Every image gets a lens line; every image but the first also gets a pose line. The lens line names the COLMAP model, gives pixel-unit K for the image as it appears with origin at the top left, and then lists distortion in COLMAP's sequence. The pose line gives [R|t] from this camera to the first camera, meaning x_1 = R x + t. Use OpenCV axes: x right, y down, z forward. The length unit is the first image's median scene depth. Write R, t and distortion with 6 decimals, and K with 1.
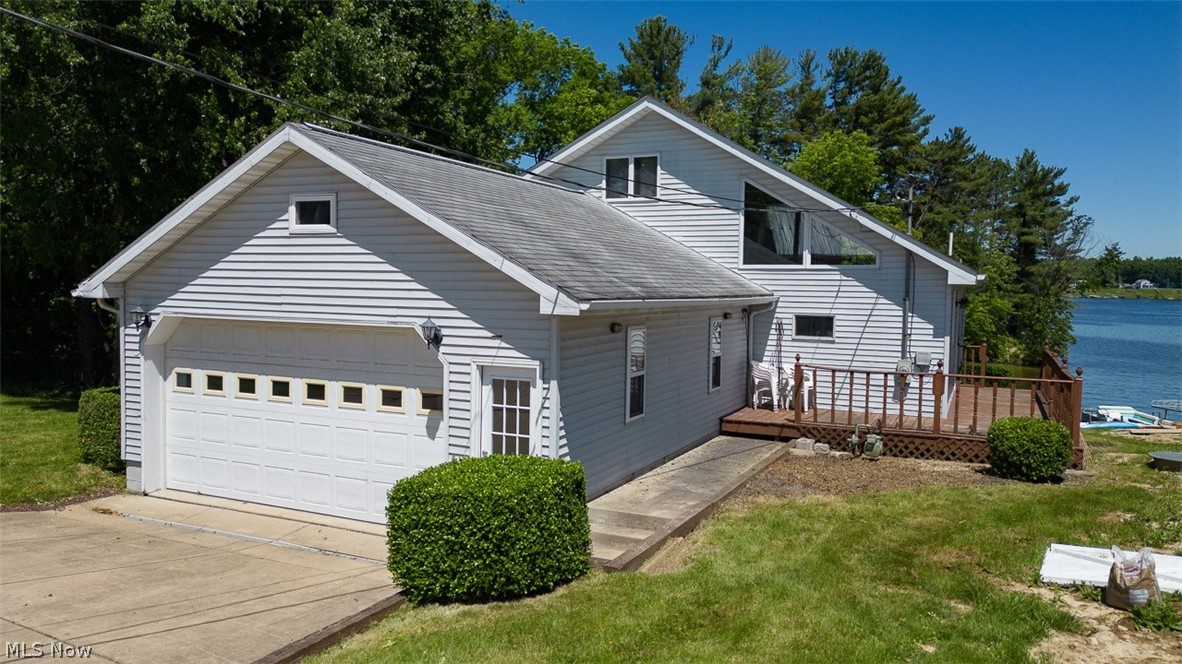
lens RADIAL K [[828.0, 0, 594.3], [0, 828.0, 330.0], [0, 0, 1]] dist [0.081301, -0.087917]
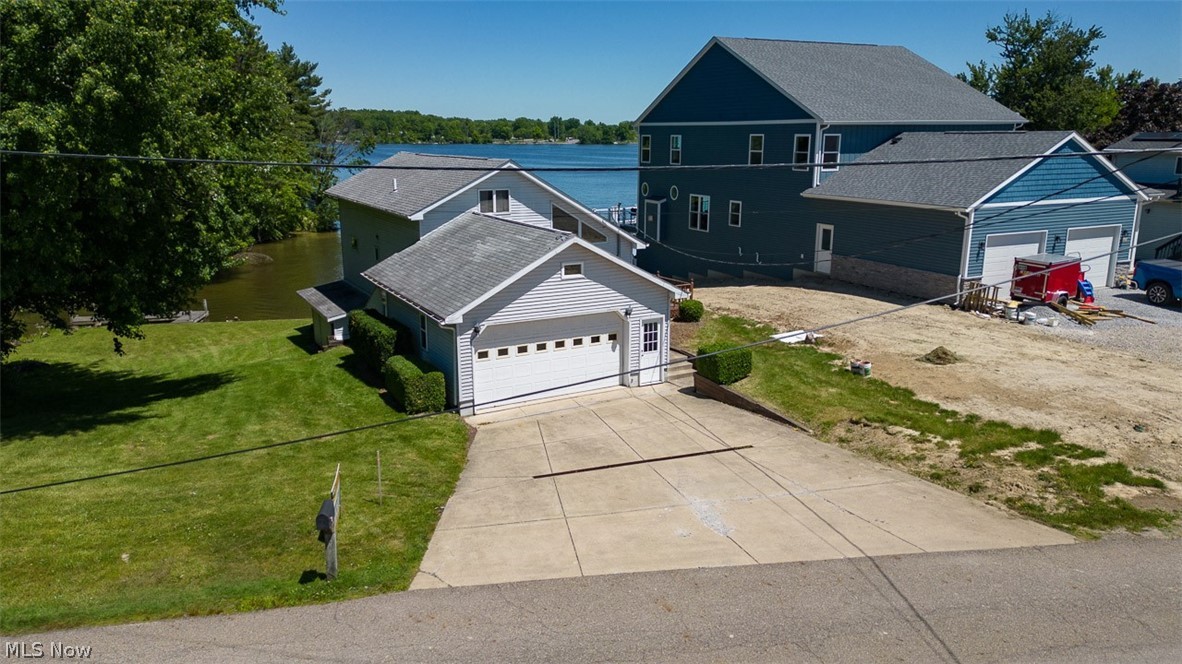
lens RADIAL K [[828.0, 0, 599.2], [0, 828.0, 315.4], [0, 0, 1]] dist [0.081301, -0.087917]
pose [[0.575363, -0.188612, 0.795854, -1.512953], [0.053508, 0.979643, 0.193485, -0.321068], [-0.816146, -0.068740, 0.573742, -0.283221]]
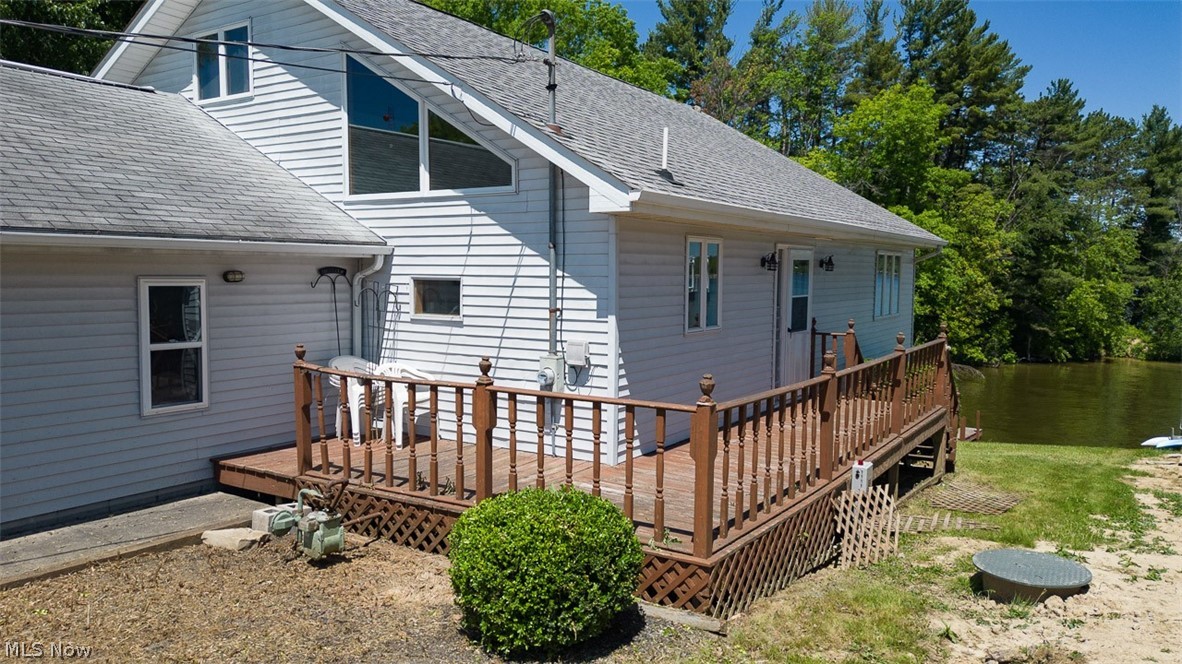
lens RADIAL K [[828.0, 0, 587.9], [0, 828.0, 330.0], [0, 0, 1]] dist [0.081301, -0.087917]
pose [[0.989155, 0.003051, -0.146843, 0.474842], [-0.001211, 0.999920, 0.012620, 0.011615], [0.146870, -0.012305, 0.989079, 0.463451]]
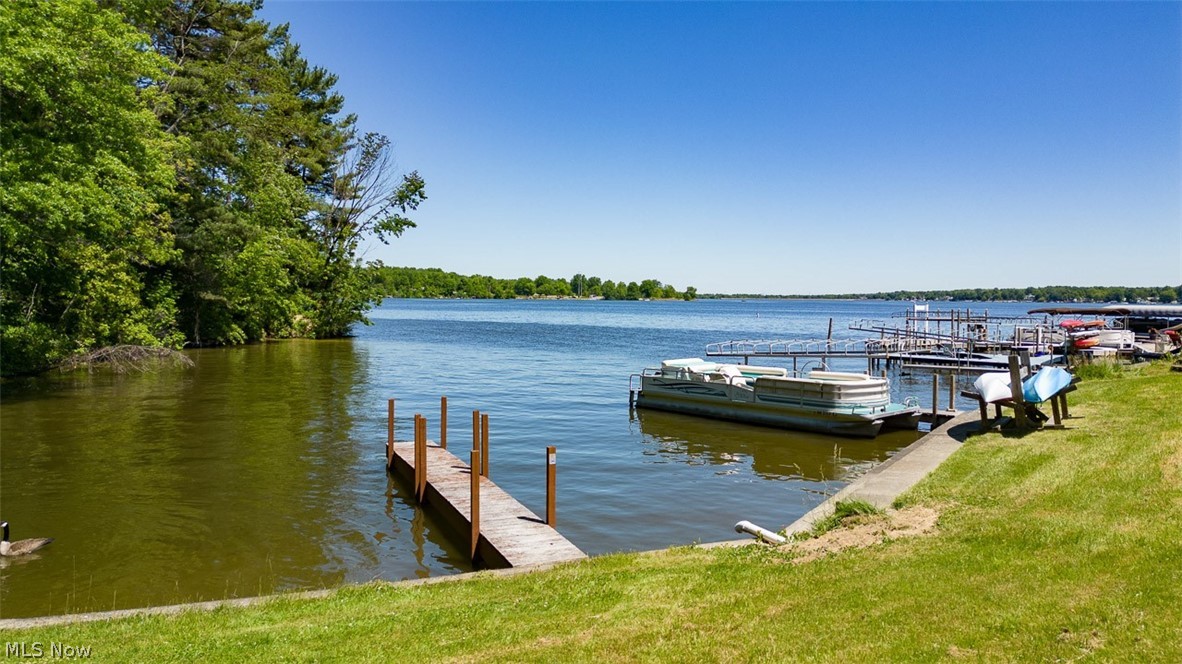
lens RADIAL K [[828.0, 0, 598.7], [0, 828.0, 323.3], [0, 0, 1]] dist [0.081301, -0.087917]
pose [[0.588207, -0.035186, 0.807944, 0.552833], [0.046293, 0.998880, 0.009799, 0.205916], [-0.807384, 0.031639, 0.589177, 2.472431]]
